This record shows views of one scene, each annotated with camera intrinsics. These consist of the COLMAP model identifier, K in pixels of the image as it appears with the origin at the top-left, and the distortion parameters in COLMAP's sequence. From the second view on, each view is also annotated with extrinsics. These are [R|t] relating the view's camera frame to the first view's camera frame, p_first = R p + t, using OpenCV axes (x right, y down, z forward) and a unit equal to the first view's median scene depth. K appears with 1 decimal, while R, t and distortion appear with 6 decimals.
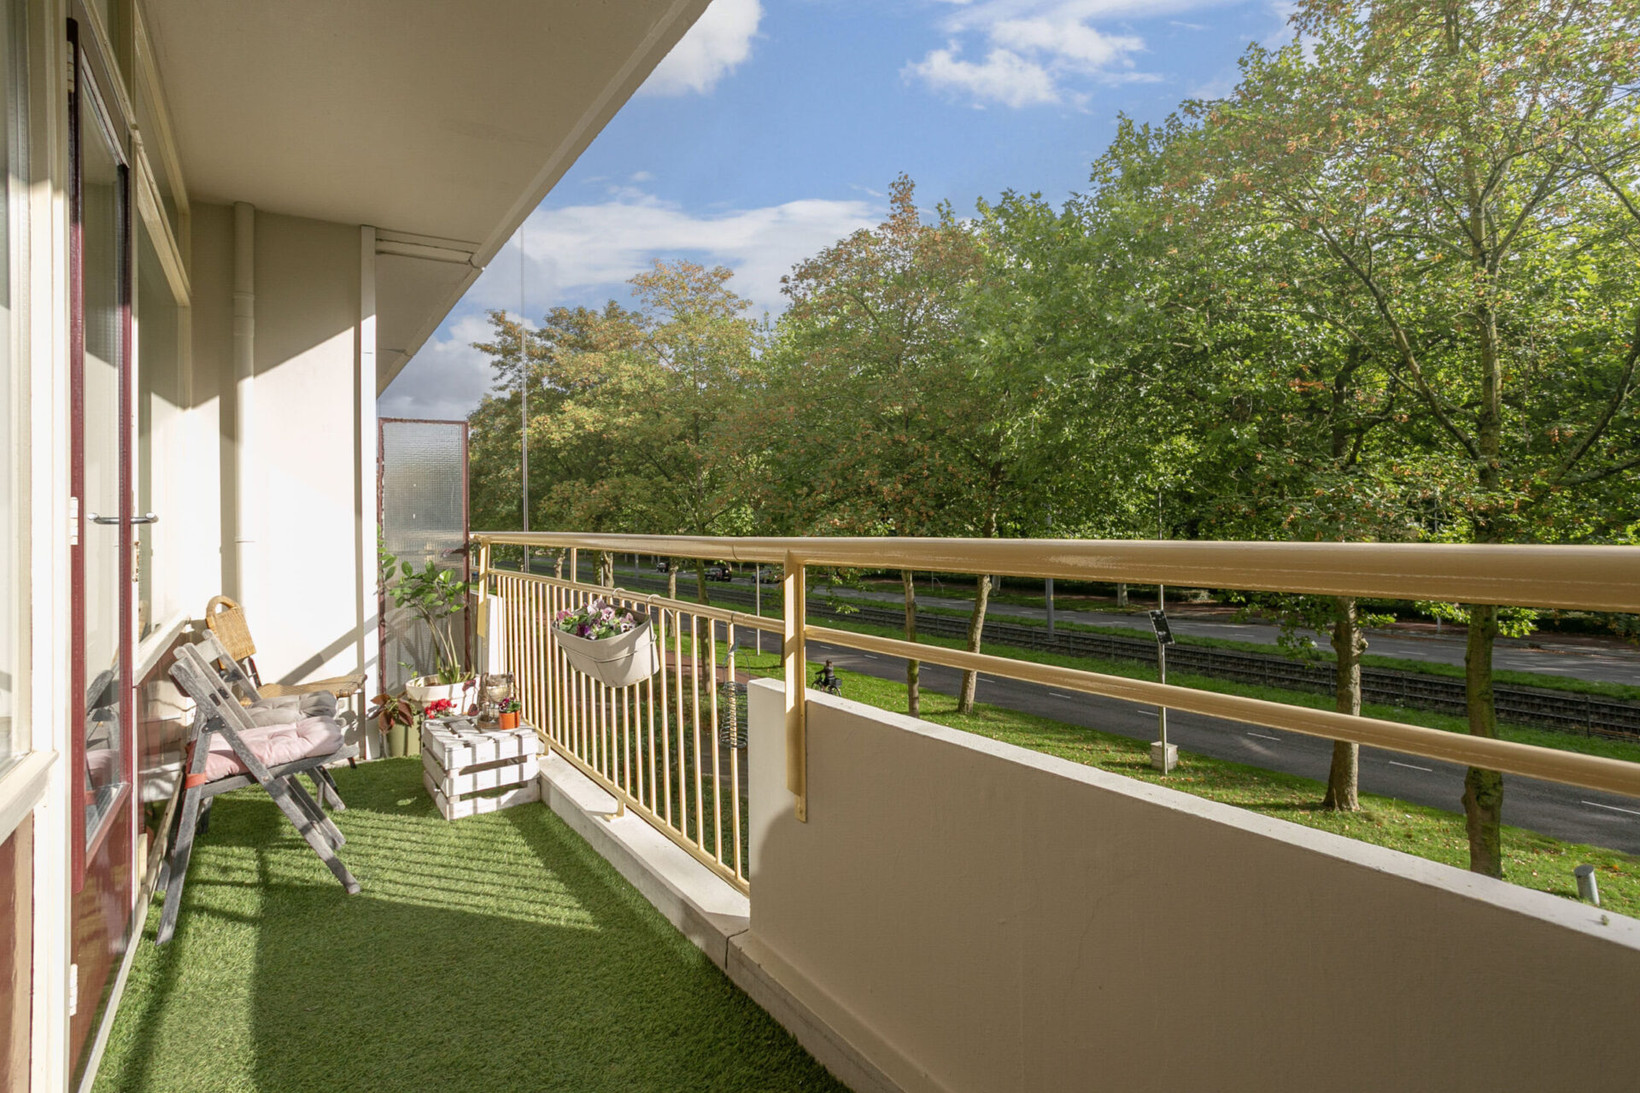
lens RADIAL K [[821.0, 0, 825.5], [0, 821.0, 487.7], [0, 0, 1]] dist [-0.074110, 0.062506]
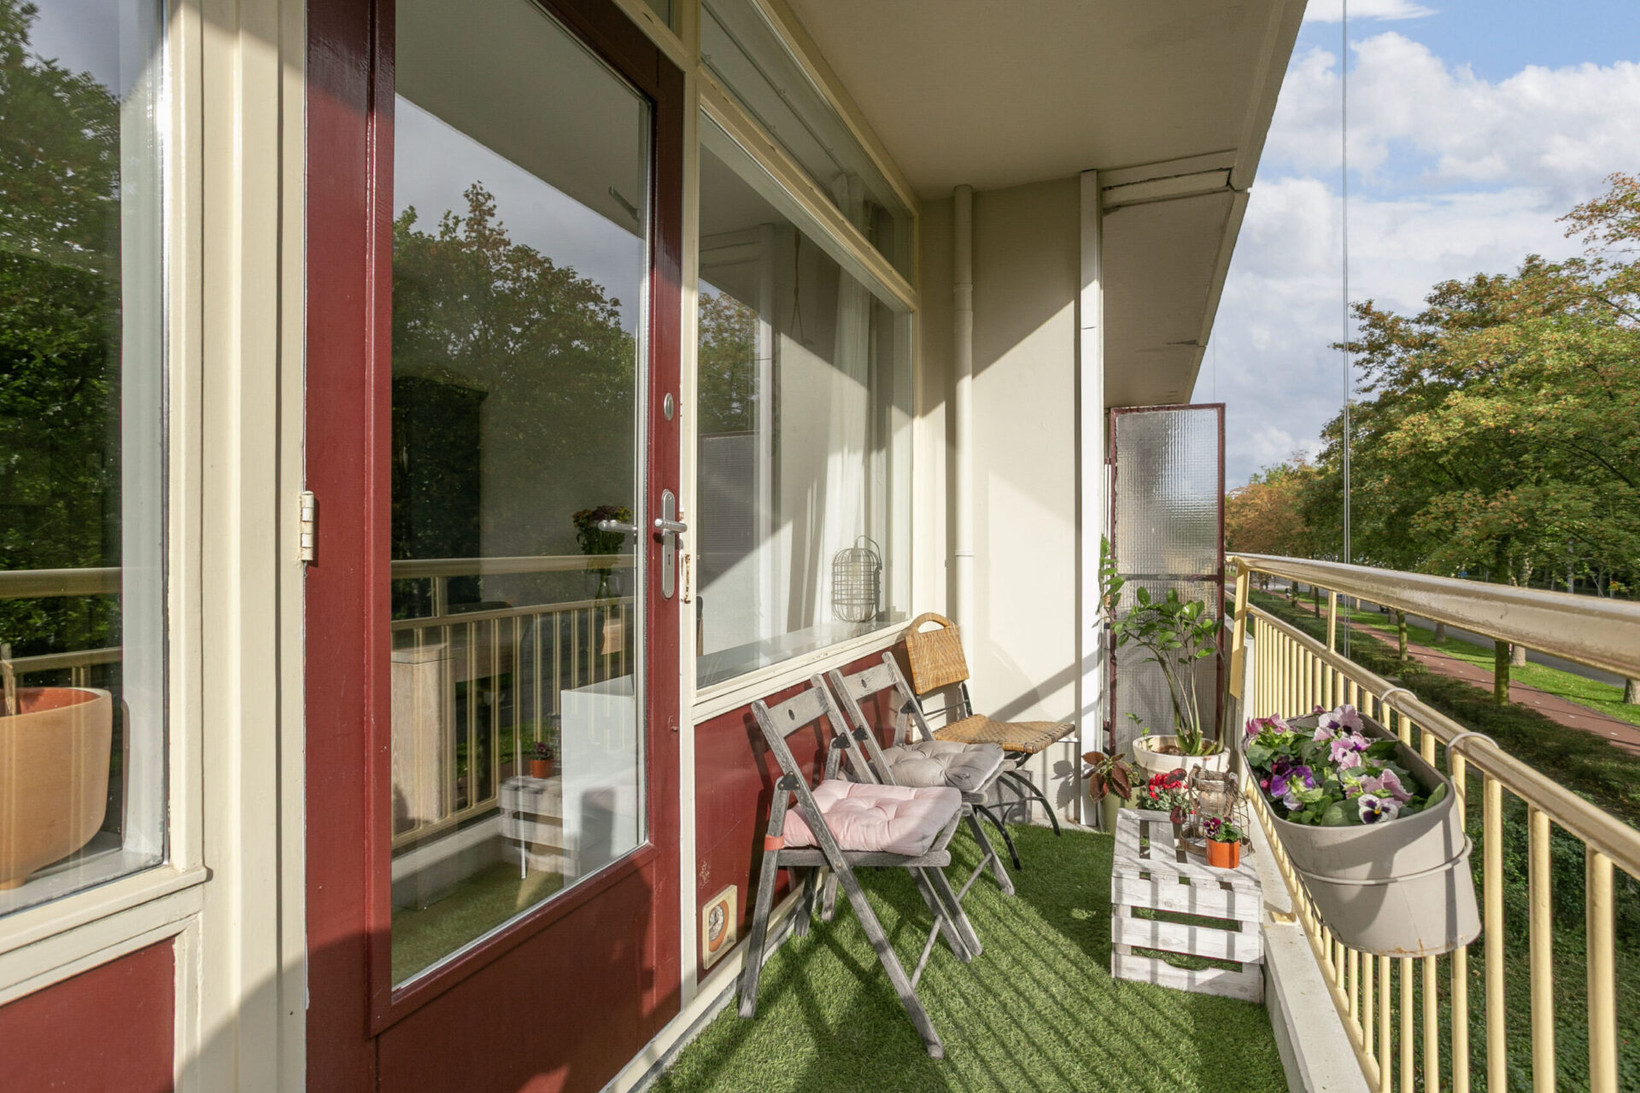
lens RADIAL K [[792.1, 0, 823.1], [0, 792.1, 546.8], [0, 0, 1]] dist [-0.042324, 0.025615]
pose [[0.545356, 0.027698, -0.837747, -0.041842], [0.017312, 0.998869, 0.044295, 0.011086], [0.838026, -0.038659, 0.544259, 0.326551]]
